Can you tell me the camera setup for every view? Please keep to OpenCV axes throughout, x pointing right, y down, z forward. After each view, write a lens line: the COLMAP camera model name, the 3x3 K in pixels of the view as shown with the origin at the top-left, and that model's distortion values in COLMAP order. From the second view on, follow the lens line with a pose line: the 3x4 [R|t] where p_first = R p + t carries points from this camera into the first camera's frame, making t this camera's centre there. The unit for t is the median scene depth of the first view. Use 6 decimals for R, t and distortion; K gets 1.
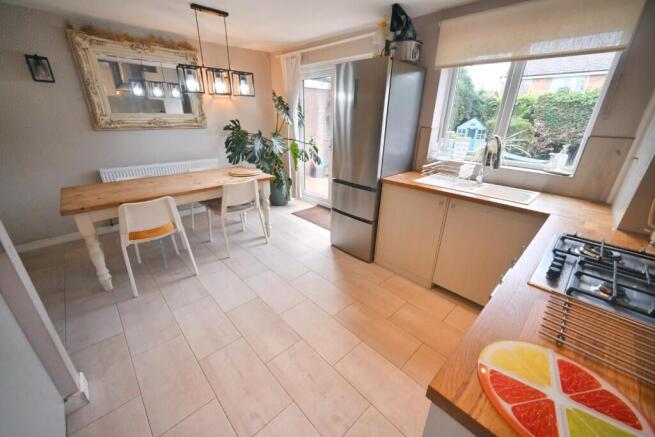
lens RADIAL K [[256.8, 0, 324.9], [0, 256.8, 217.7], [0, 0, 1]] dist [-0.002743, 0.001135]
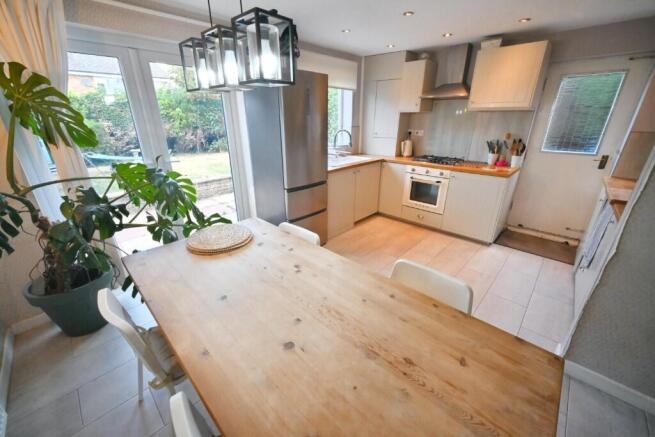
lens RADIAL K [[253.1, 0, 326.8], [0, 253.1, 218.2], [0, 0, 1]] dist [-0.000064, -0.000015]
pose [[-0.035253, -0.384277, 0.922544, -0.904671], [0.370737, 0.852221, 0.369152, -0.368052], [-0.928069, 0.355035, 0.112423, 0.847340]]
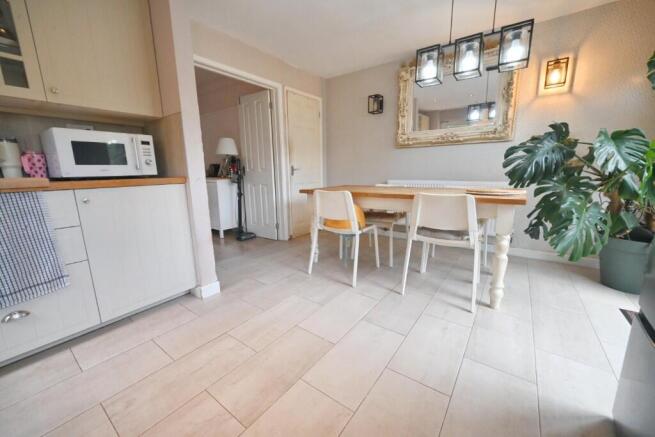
lens RADIAL K [[256.8, 0, 329.5], [0, 256.8, 220.8], [0, 0, 1]] dist [-0.002743, 0.001135]
pose [[0.183391, 0.179229, -0.966563, 0.278153], [-0.343779, 0.932848, 0.107750, -0.053439], [0.920969, 0.312524, 0.232691, 0.608322]]
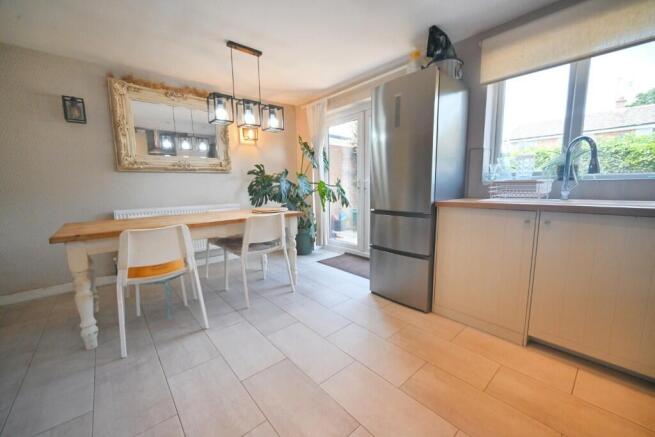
lens RADIAL K [[256.8, 0, 325.6], [0, 256.8, 218.2], [0, 0, 1]] dist [-0.002743, 0.001135]
pose [[0.998555, -0.028244, -0.045723, -0.089841], [0.016040, 0.968619, -0.248032, 0.089959], [0.051293, 0.246940, 0.967672, 0.175235]]
